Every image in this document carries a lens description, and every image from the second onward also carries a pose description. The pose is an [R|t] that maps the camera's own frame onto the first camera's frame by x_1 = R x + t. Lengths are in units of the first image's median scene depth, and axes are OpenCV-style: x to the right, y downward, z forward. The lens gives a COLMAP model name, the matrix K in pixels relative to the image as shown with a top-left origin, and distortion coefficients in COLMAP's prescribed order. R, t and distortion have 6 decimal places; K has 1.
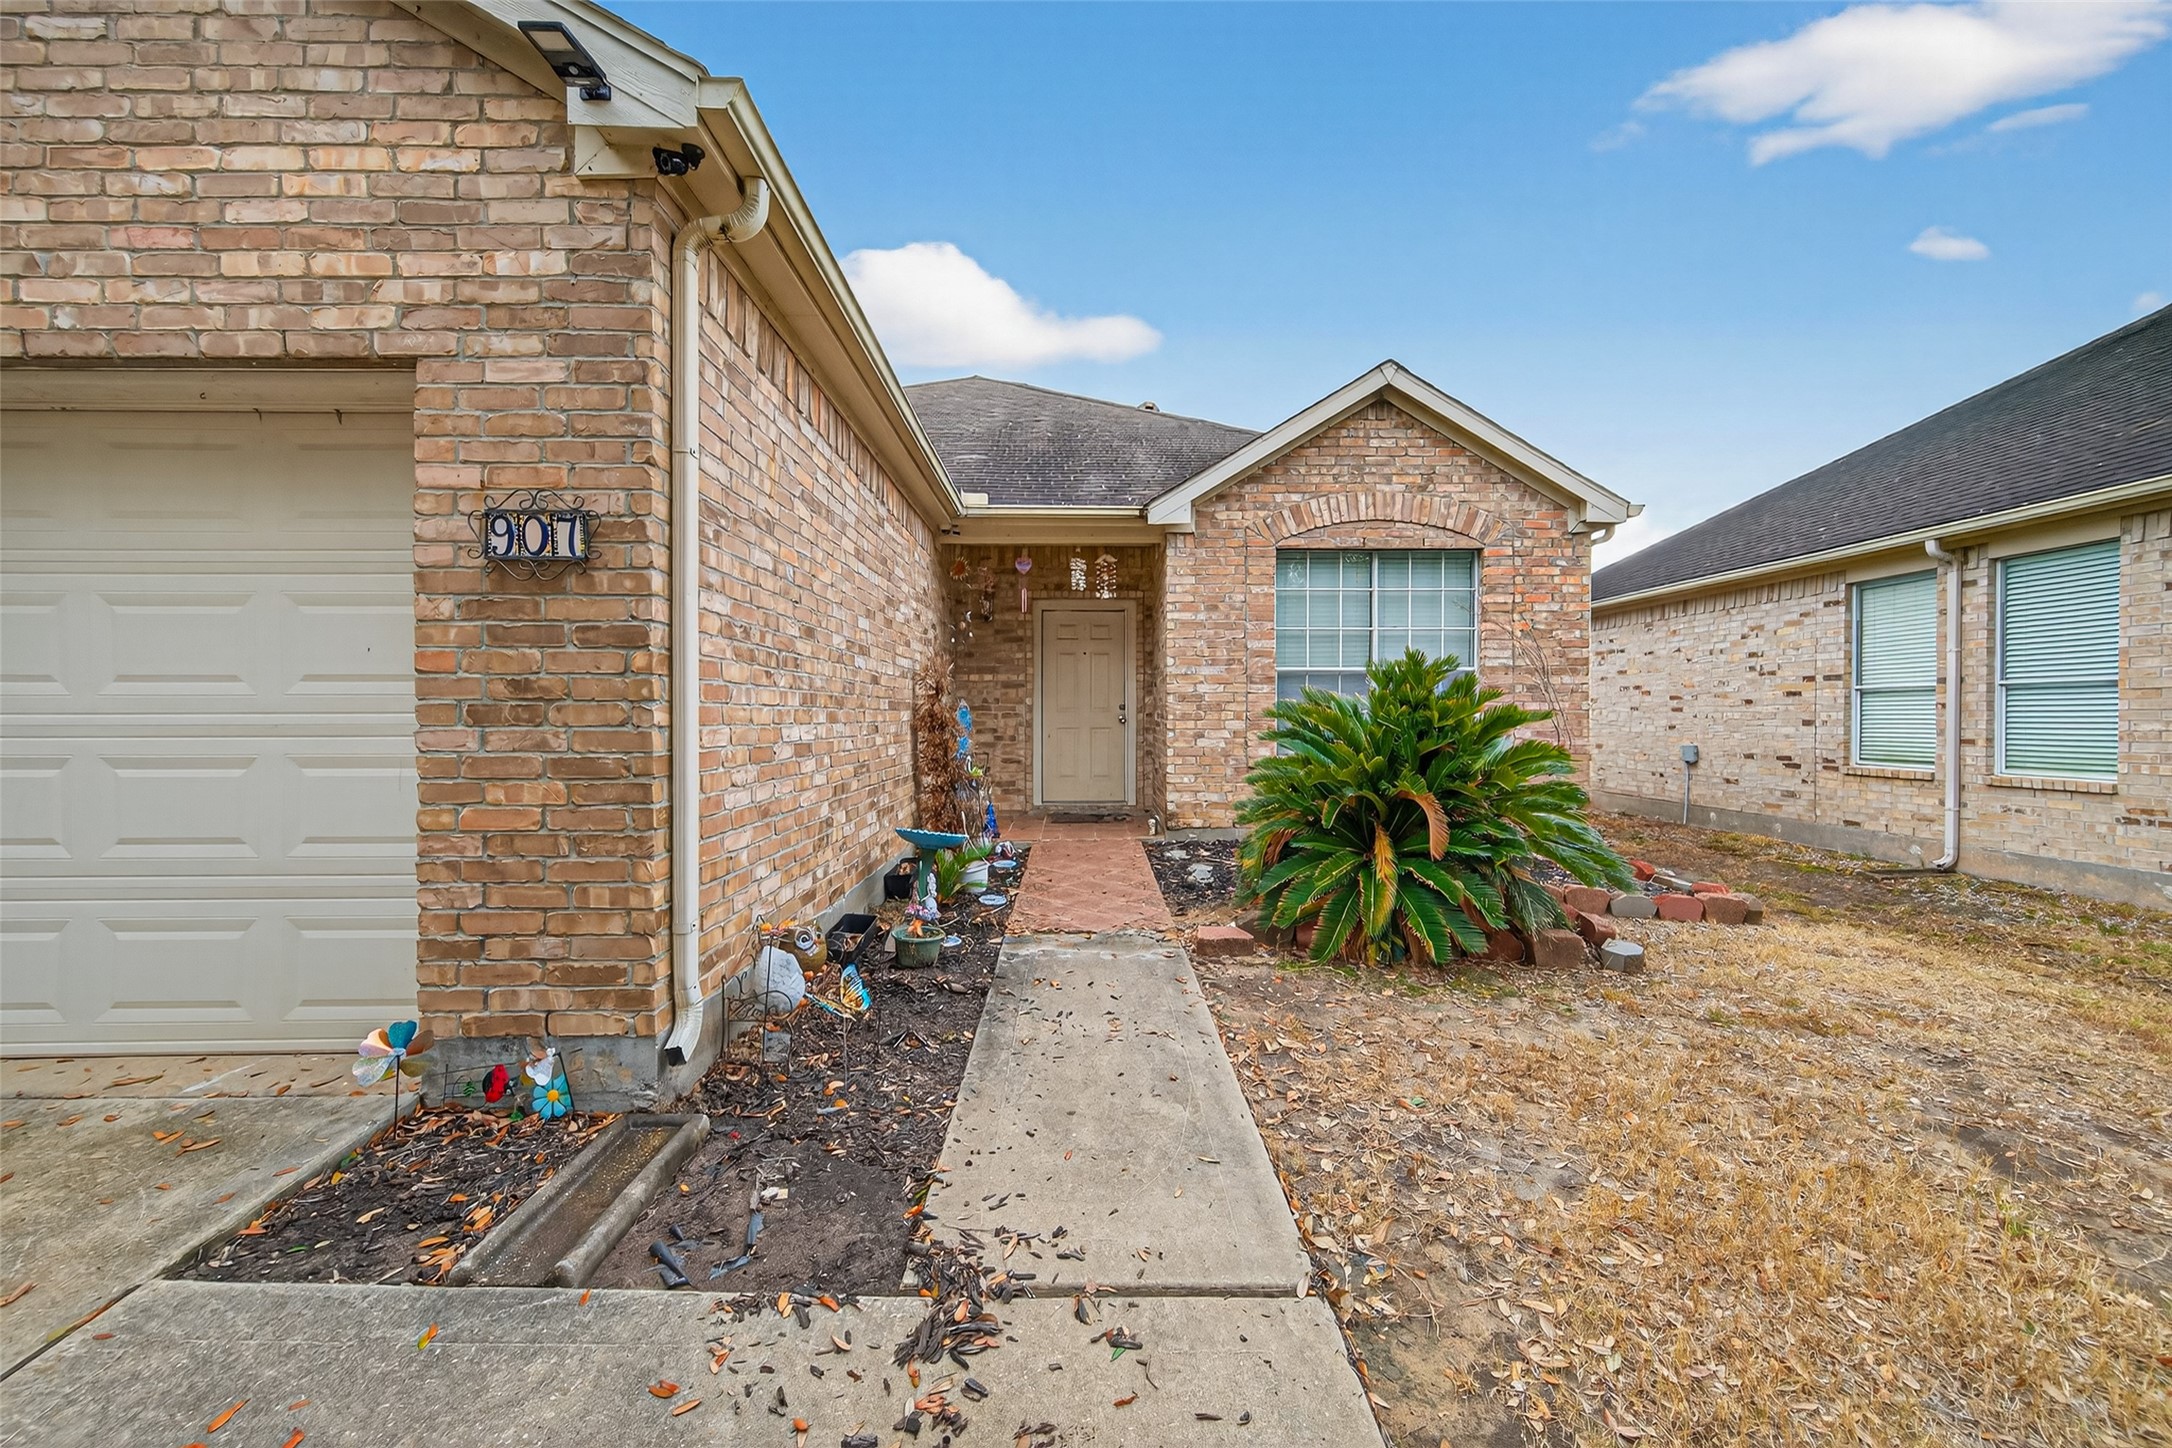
lens RADIAL K [[856.7, 0, 1083.0], [0, 856.7, 725.5], [0, 0, 1]] dist [0.007802, -0.000472]
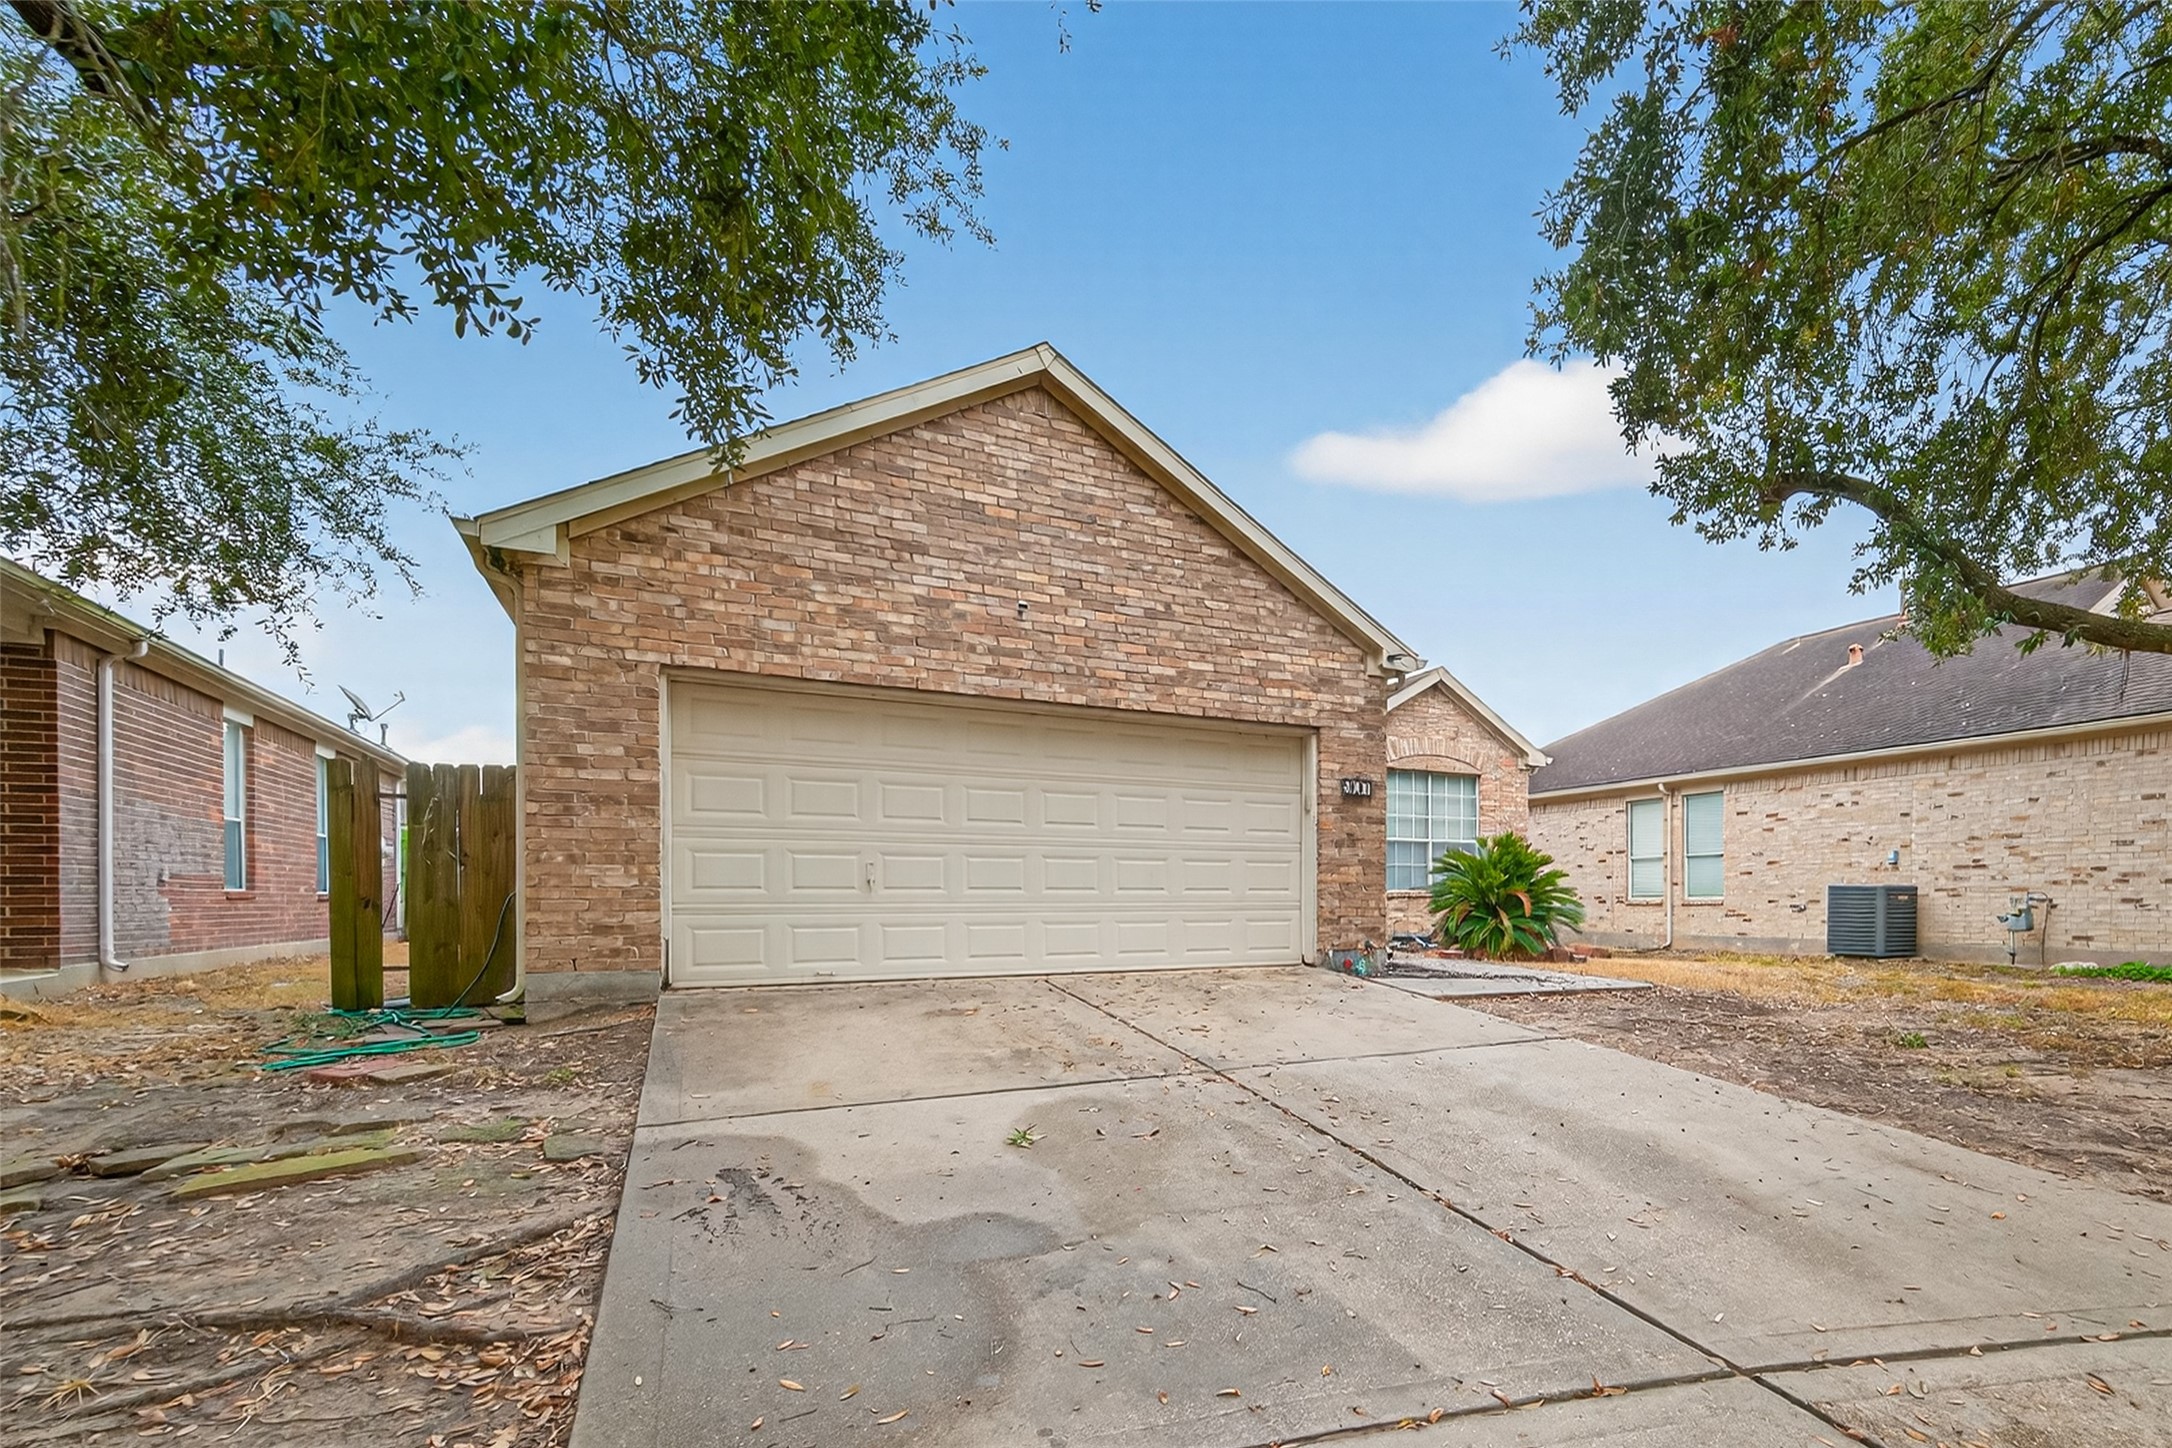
lens RADIAL K [[1096.3, 0, 1368.2], [0, 1096.3, 906.1], [0, 0, 1]] dist [0.019046, -0.001385]
pose [[0.858630, -0.002014, 0.512593, -1.075298], [0.006817, 0.999949, -0.007490, 0.098286], [-0.512551, 0.009926, 0.858599, -0.990962]]
